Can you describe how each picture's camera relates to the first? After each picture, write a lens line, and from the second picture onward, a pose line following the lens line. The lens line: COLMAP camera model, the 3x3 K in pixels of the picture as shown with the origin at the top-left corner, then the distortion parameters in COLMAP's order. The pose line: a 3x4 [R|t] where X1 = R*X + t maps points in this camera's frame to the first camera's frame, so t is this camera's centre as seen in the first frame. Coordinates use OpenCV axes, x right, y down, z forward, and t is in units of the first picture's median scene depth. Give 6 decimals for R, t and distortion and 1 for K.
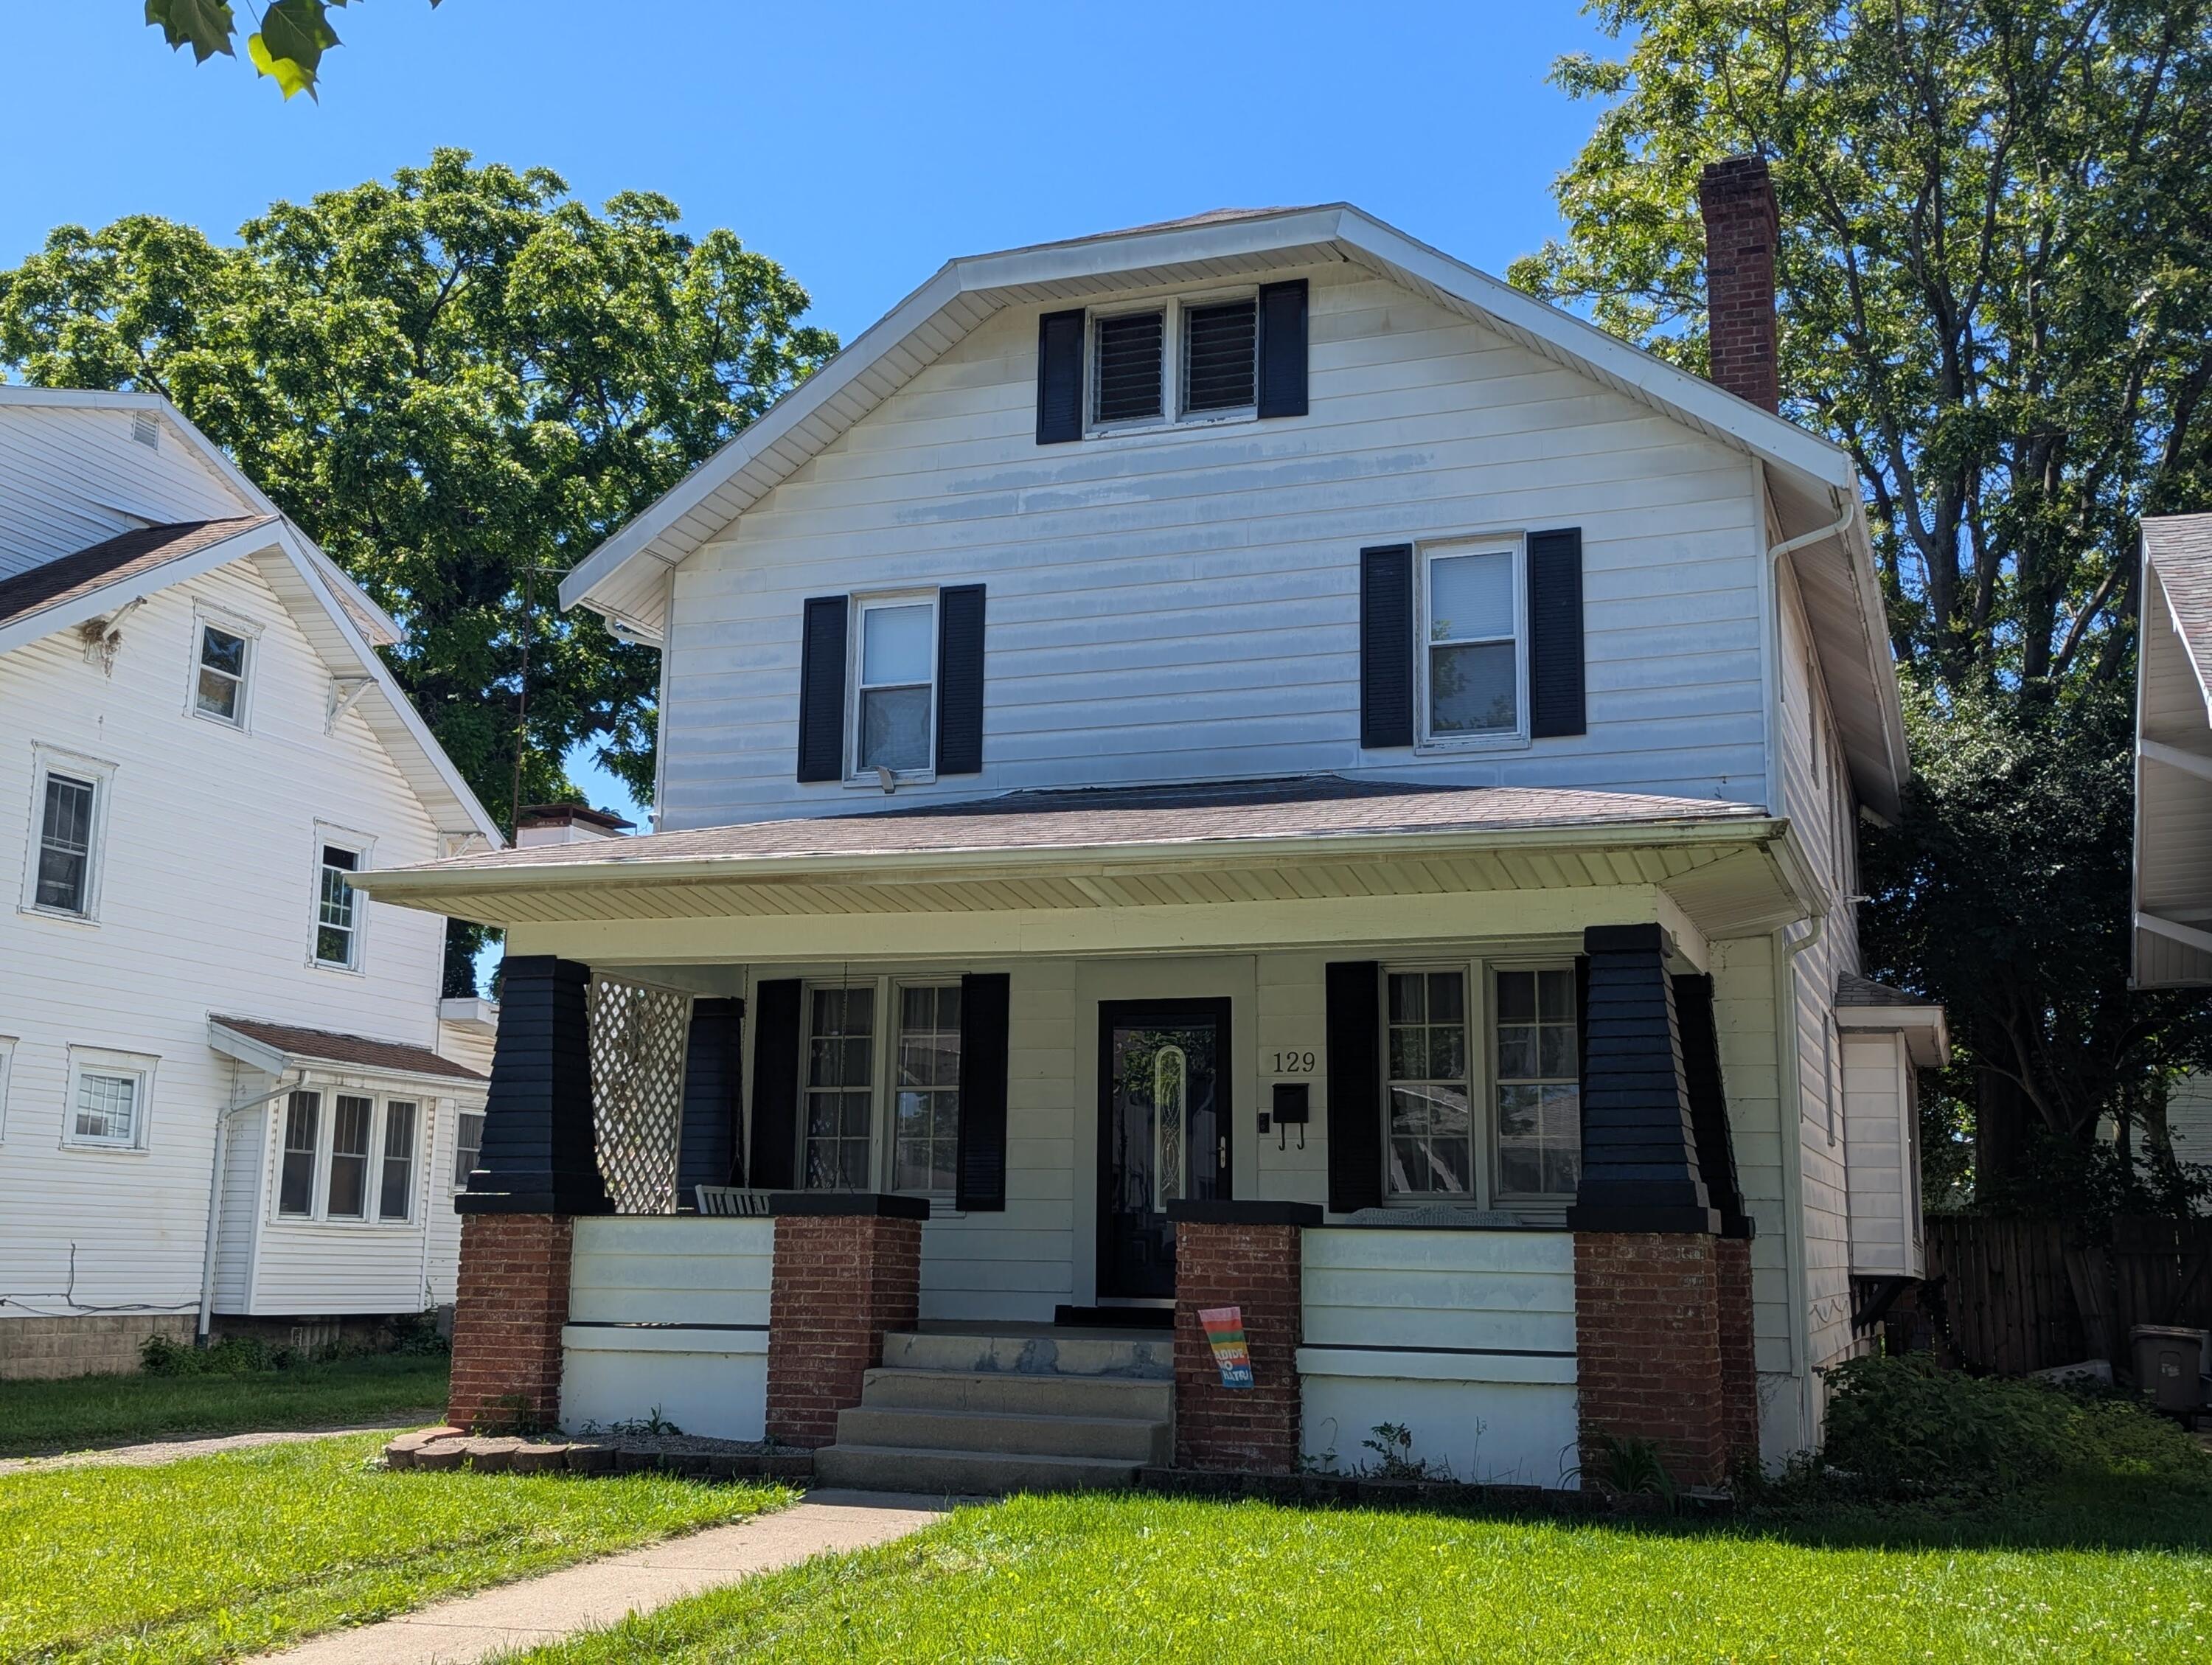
lens RADIAL K [[2274.2, 0, 1106.0], [0, 2274.2, 832.5], [0, 0, 1]] dist [0.132061, -0.299383]
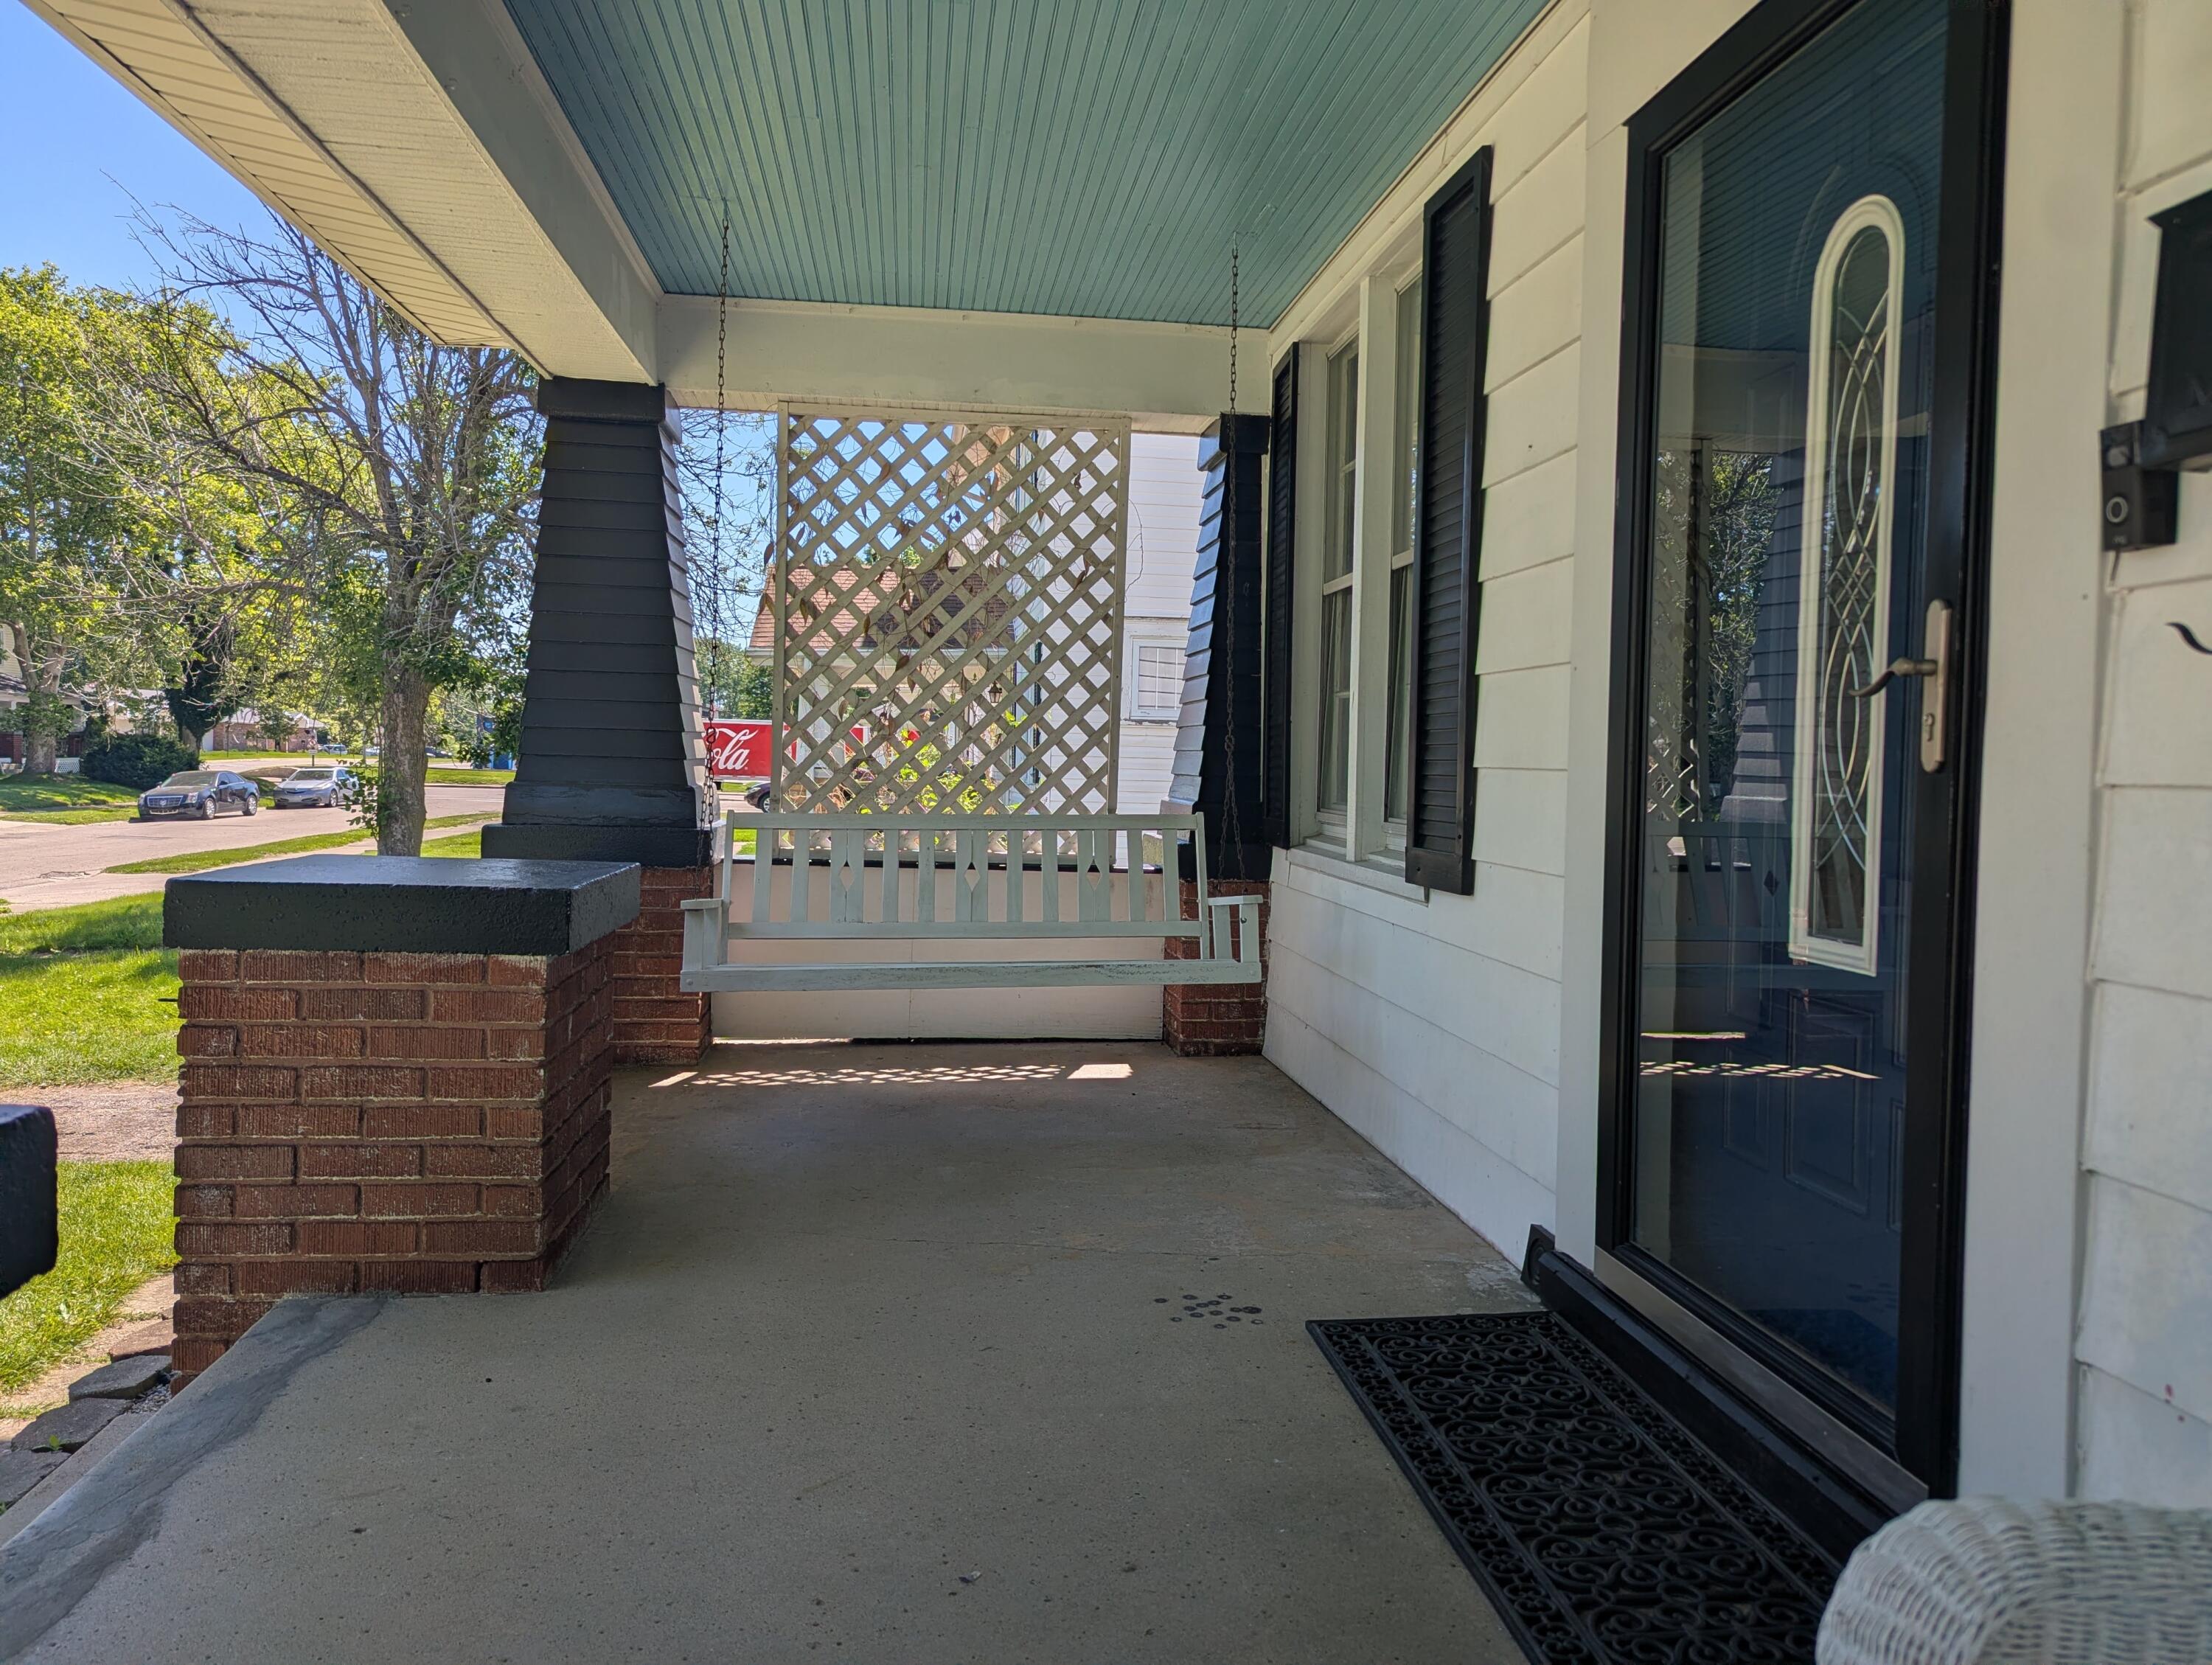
lens RADIAL K [[1566.3, 0, 1101.5], [0, 1566.3, 818.3], [0, 0, 1]] dist [0.064291, -0.060367]
pose [[0.458452, 0.028258, -0.888270, 0.150628], [0.148723, 0.982960, 0.108029, 0.142934], [0.876187, -0.181632, 0.446438, 0.994880]]
